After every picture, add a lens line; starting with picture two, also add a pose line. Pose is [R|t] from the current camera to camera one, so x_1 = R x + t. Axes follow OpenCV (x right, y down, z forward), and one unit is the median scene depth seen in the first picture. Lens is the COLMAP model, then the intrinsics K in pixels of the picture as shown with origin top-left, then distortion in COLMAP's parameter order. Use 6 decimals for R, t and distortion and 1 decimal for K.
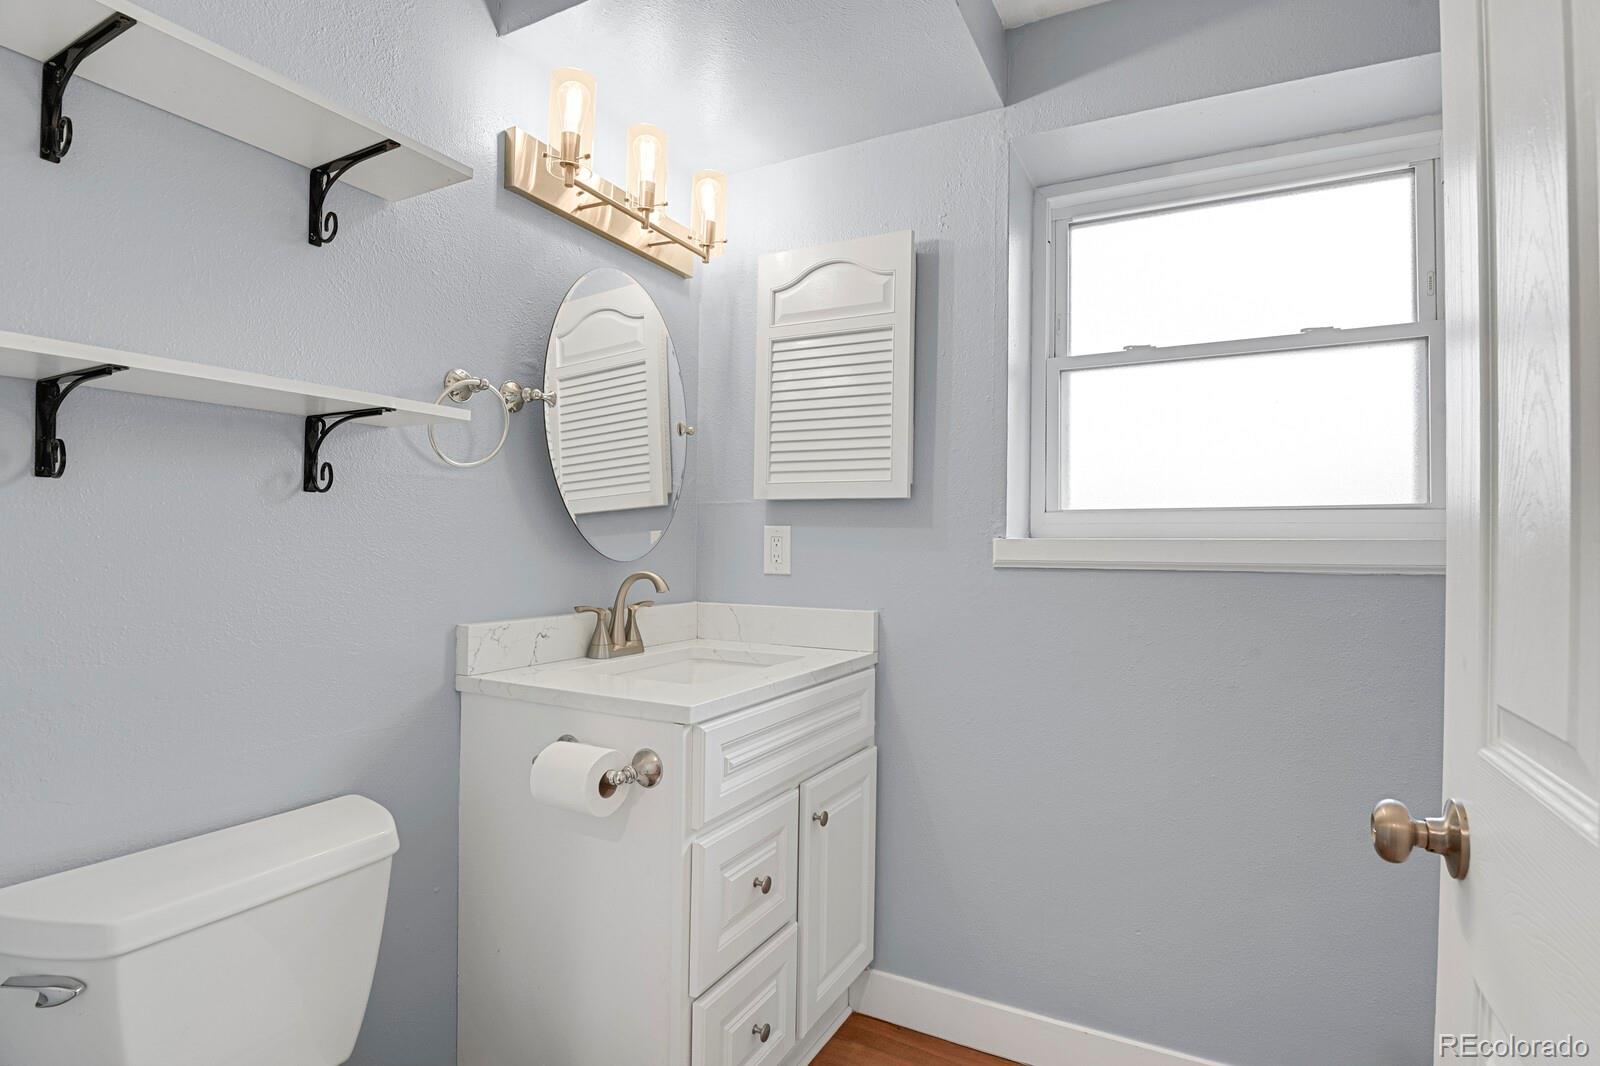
lens RADIAL K [[779.8, 0, 797.5], [0, 779.8, 535.6], [0, 0, 1]] dist [-0.018640, -0.005569]
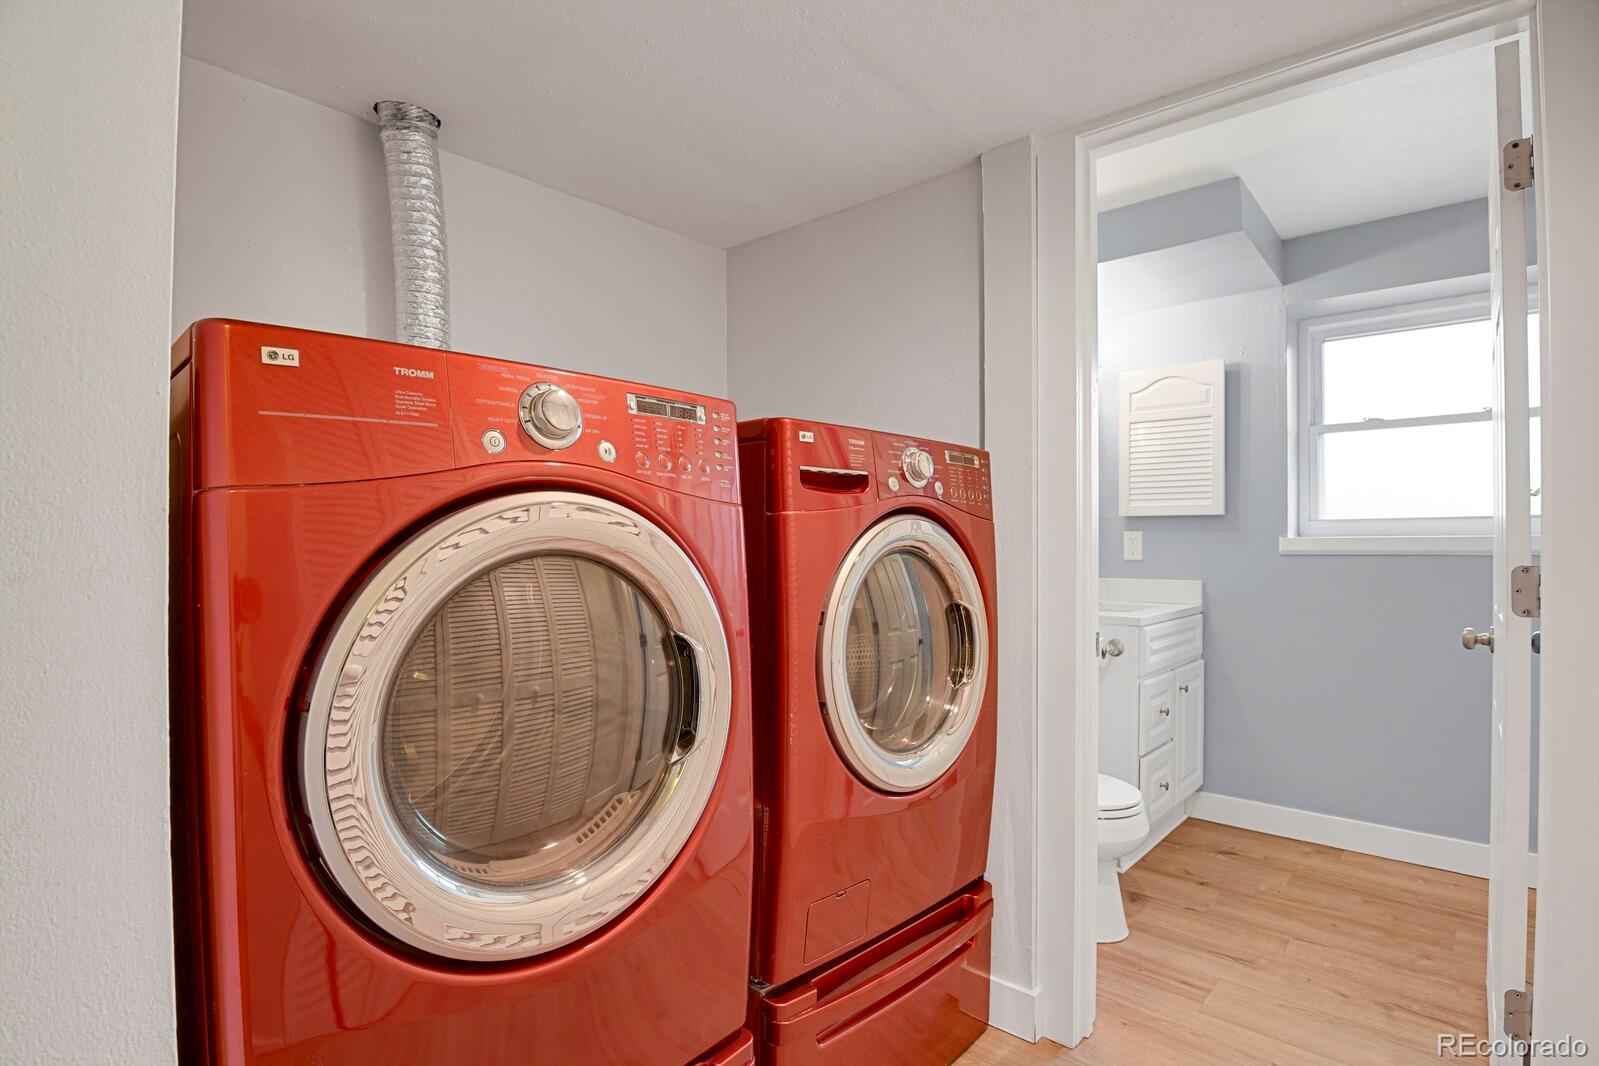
lens RADIAL K [[779.3, 0, 807.1], [0, 779.3, 538.0], [0, 0, 1]] dist [-0.018640, -0.005569]
pose [[0.974563, -0.014100, -0.223669, -0.368570], [0.015360, 0.999874, 0.003896, -0.017394], [0.223586, -0.007233, 0.974657, -0.867798]]
